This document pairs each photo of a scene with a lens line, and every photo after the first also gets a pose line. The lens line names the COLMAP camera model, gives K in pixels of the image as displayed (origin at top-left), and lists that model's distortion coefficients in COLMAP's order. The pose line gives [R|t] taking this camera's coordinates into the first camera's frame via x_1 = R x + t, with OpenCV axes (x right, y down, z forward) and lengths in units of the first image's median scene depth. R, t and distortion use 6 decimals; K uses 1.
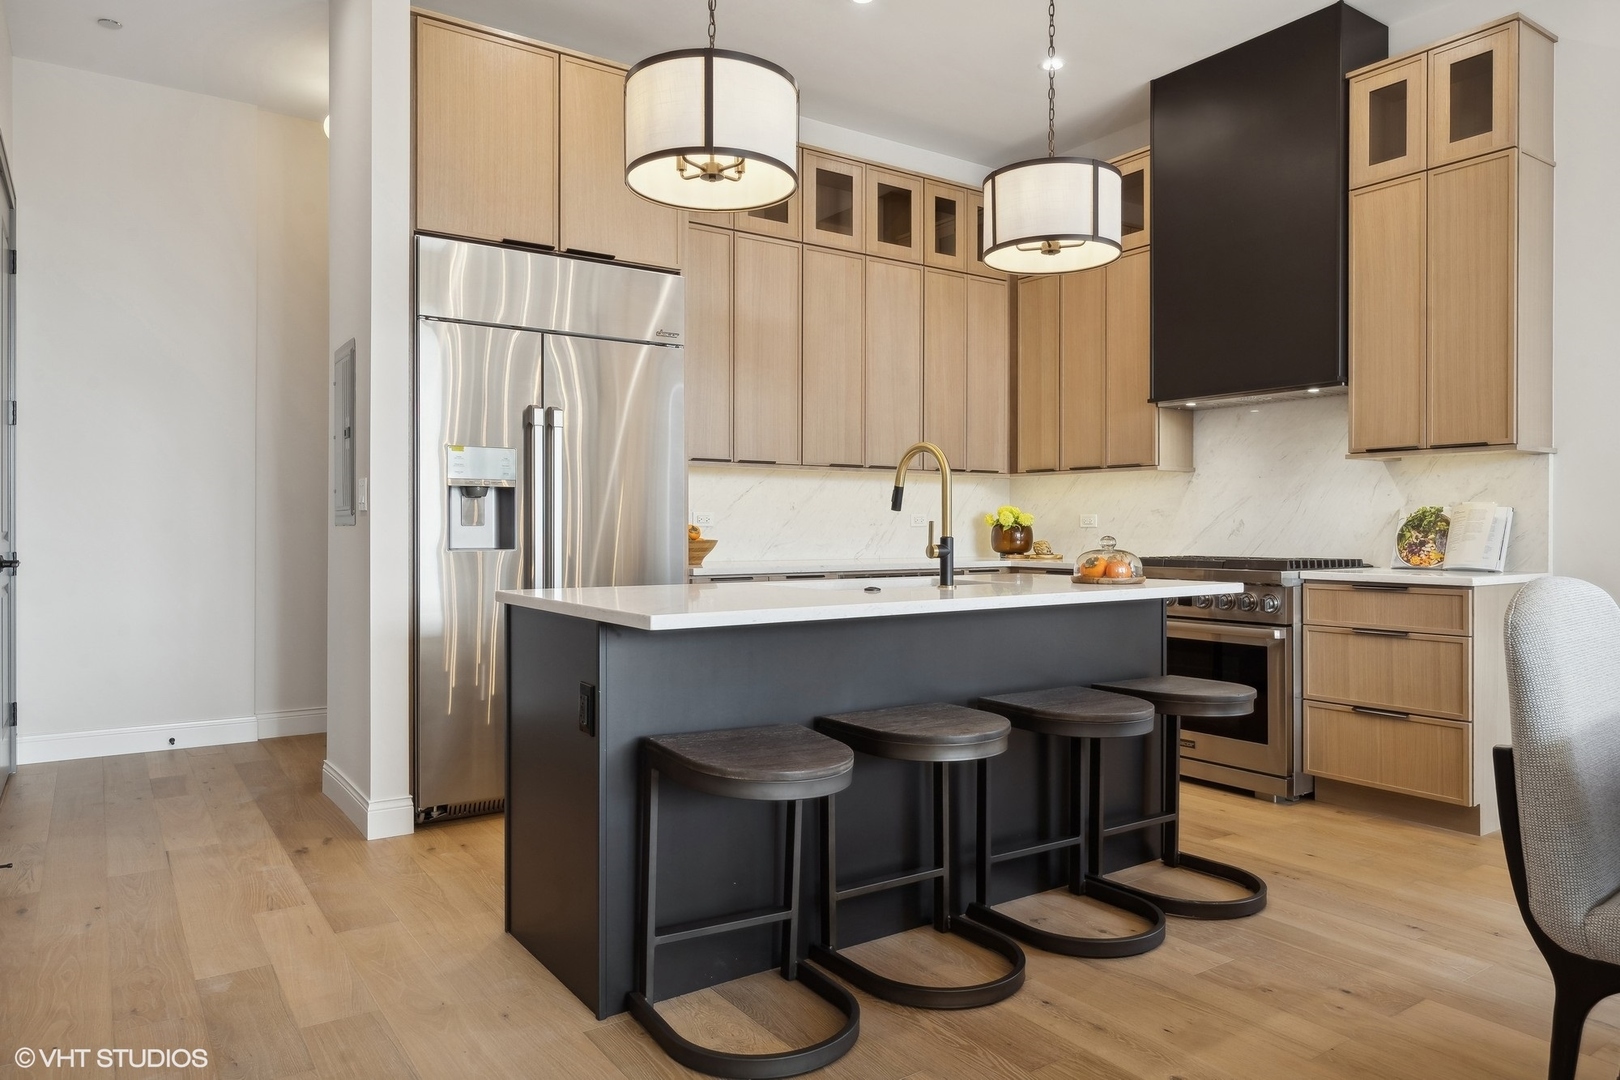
lens RADIAL K [[1051.9, 0, 809.3], [0, 1051.9, 536.0], [0, 0, 1]] dist [-0.005027, -0.002772]
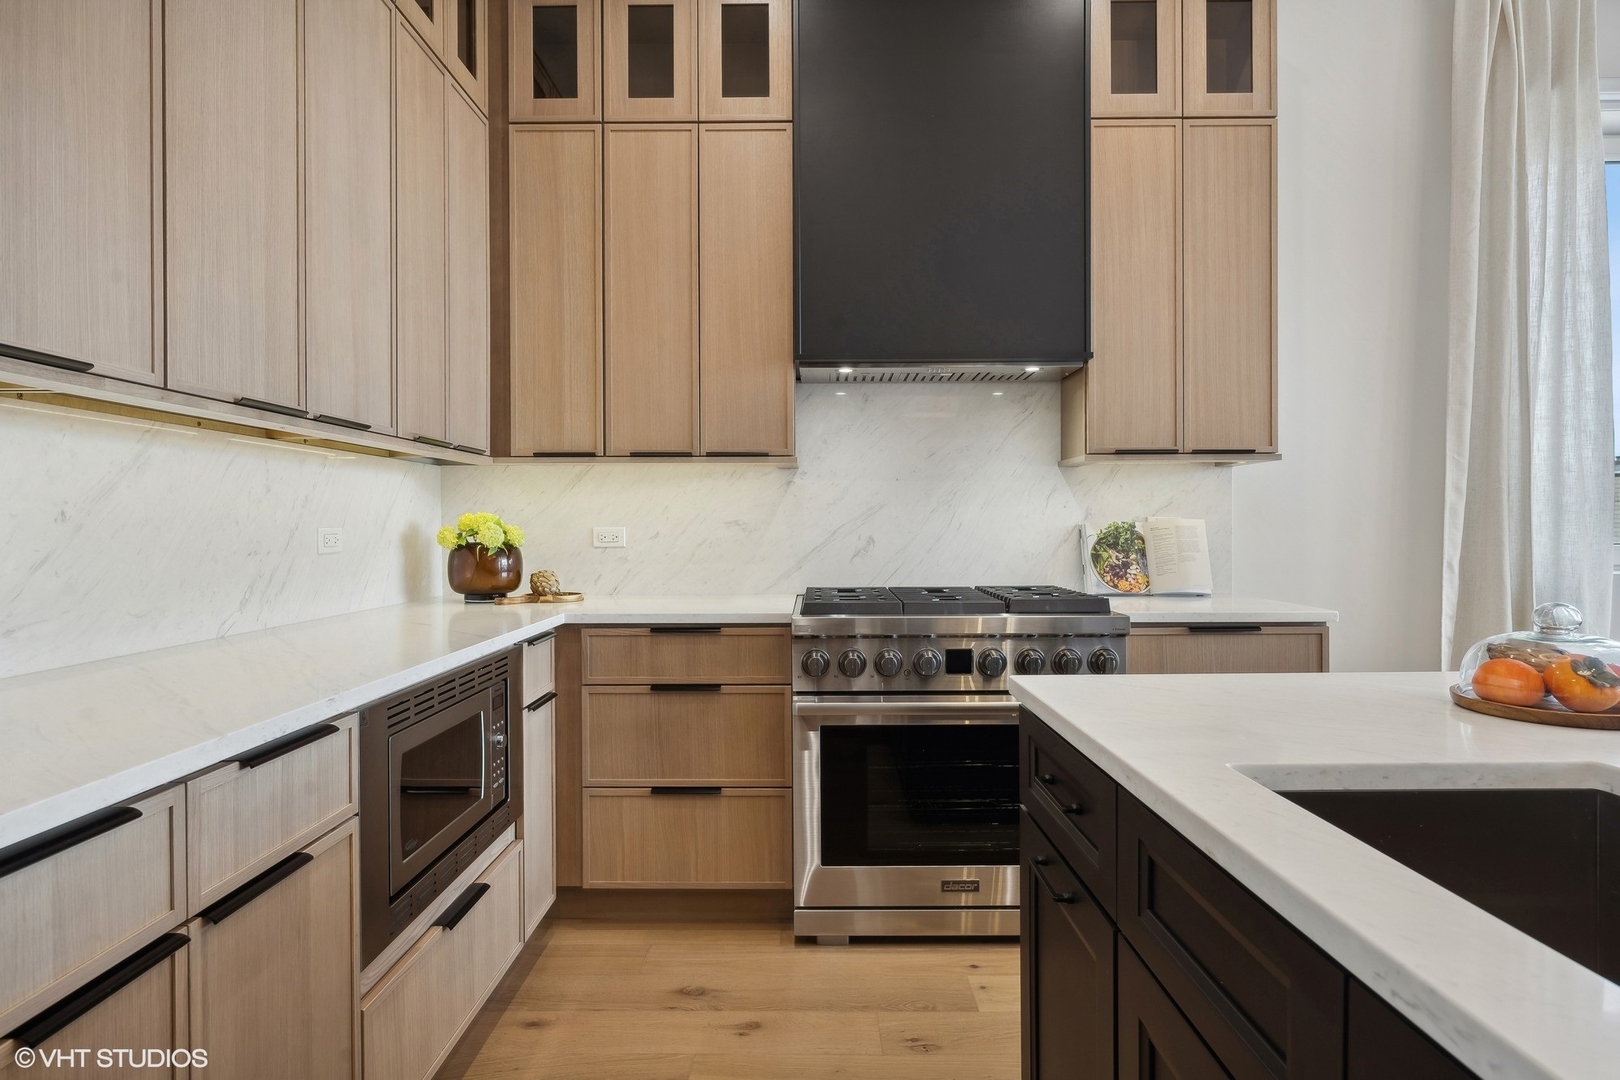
lens RADIAL K [[889.9, 0, 807.6], [0, 889.9, 524.6], [0, 0, 1]] dist [0.006989, 0.000868]
pose [[0.572166, -0.002974, 0.820133, -0.152178], [0.009692, 0.999948, -0.003136, -0.025738], [-0.820081, 0.009742, 0.572165, 0.793962]]
